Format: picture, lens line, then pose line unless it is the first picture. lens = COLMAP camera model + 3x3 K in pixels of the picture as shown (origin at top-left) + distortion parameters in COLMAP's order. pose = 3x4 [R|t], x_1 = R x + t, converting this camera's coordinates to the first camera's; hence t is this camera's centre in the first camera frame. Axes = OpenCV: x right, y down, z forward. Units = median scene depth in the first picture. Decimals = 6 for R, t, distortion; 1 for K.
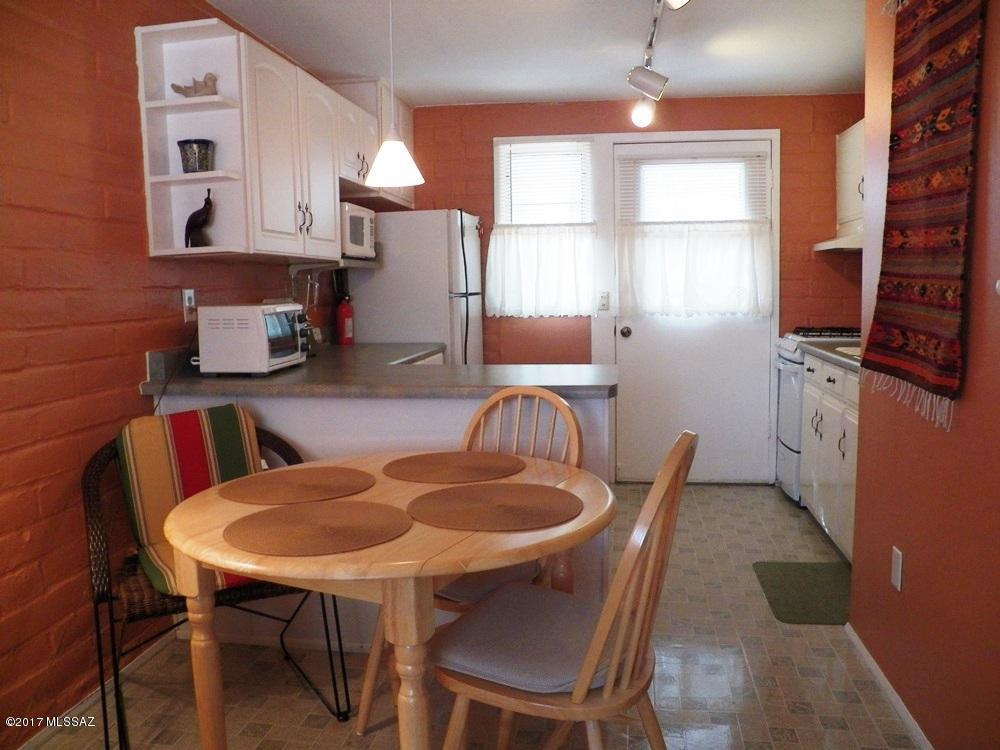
lens RADIAL K [[820.4, 0, 499.8], [0, 820.4, 375.7], [0, 0, 1]] dist [-0.131901, 0.087067]
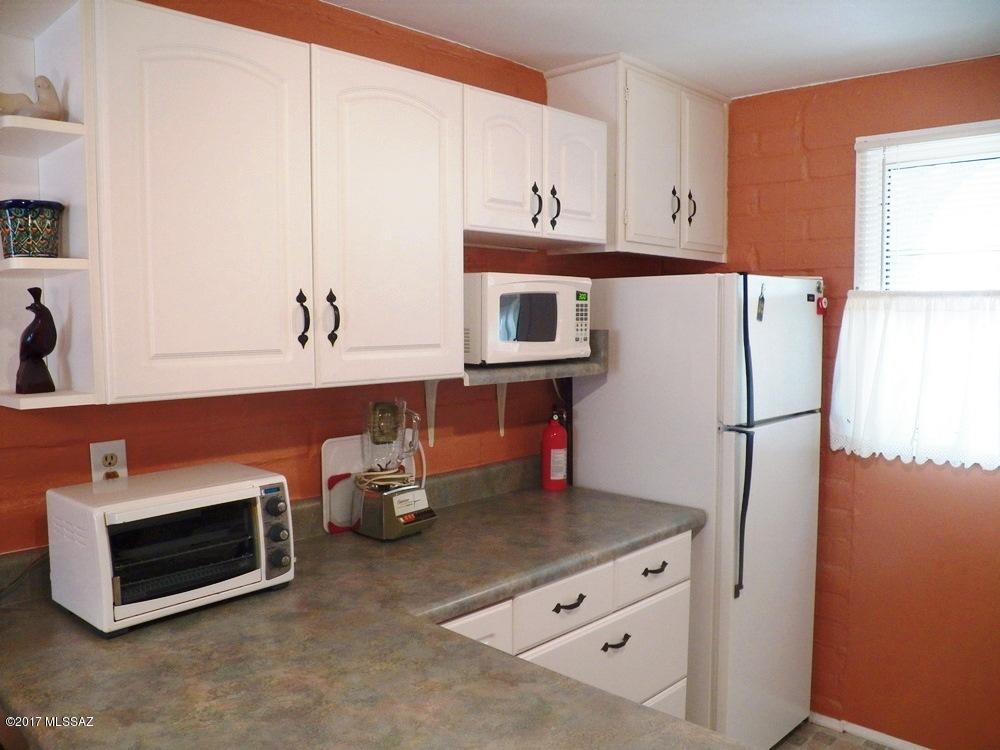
lens RADIAL K [[820.4, 0, 505.8], [0, 820.4, 379.1], [0, 0, 1]] dist [-0.131901, 0.087067]
pose [[0.815032, 0.061475, -0.576145, 0.220600], [-0.073434, 0.997297, 0.002531, -0.195185], [0.574743, 0.040246, 0.817344, 0.743328]]
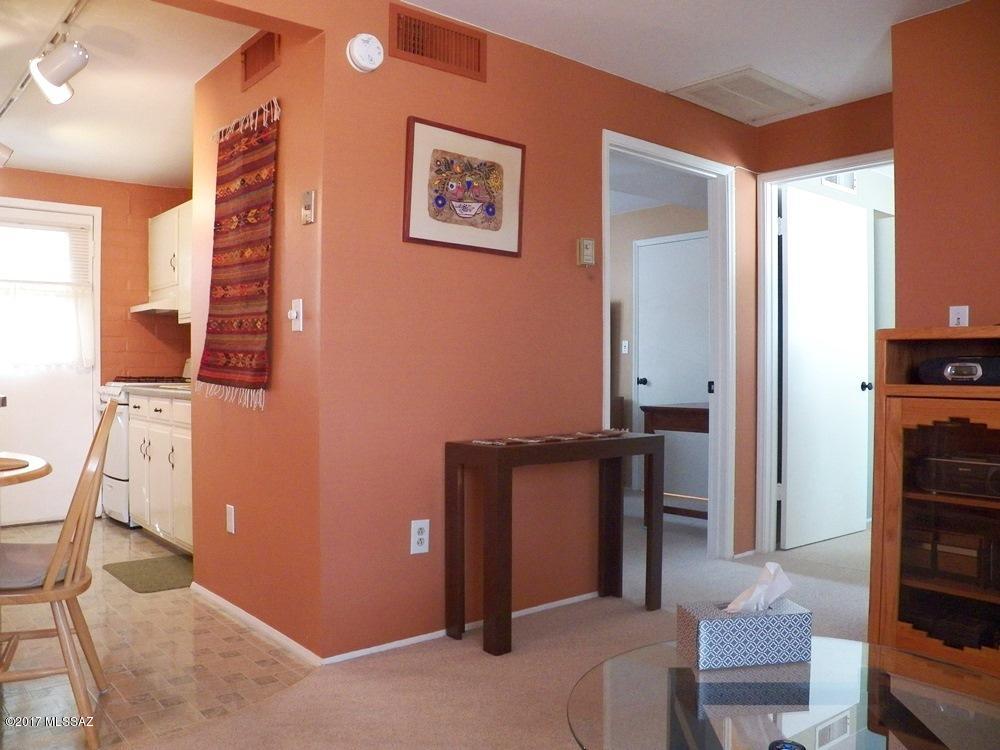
lens RADIAL K [[820.4, 0, 504.2], [0, 820.4, 368.2], [0, 0, 1]] dist [-0.131901, 0.087067]
pose [[0.653324, 0.014347, 0.756942, -0.233919], [0.073878, 0.993840, -0.082602, 0.107243], [-0.753465, 0.109888, 0.648240, -0.285216]]
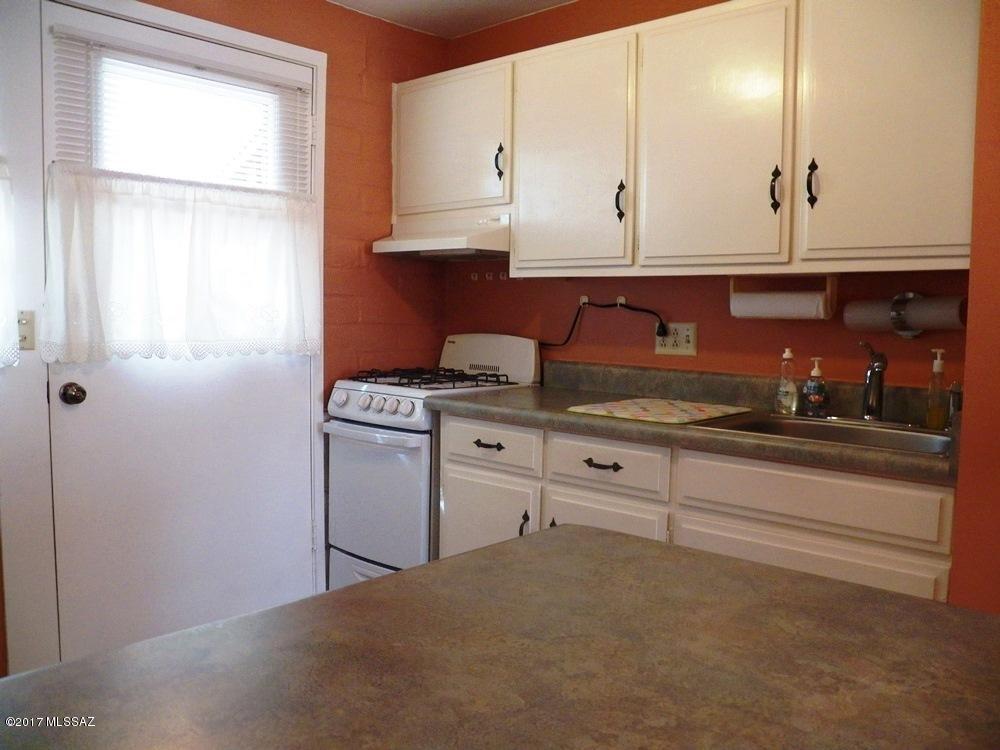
lens RADIAL K [[820.4, 0, 498.7], [0, 820.4, 379.7], [0, 0, 1]] dist [-0.131901, 0.087067]
pose [[0.553468, -0.045532, 0.831625, -0.172931], [0.065919, 0.997767, 0.010757, -0.088113], [-0.830258, 0.048866, 0.555234, 0.920008]]
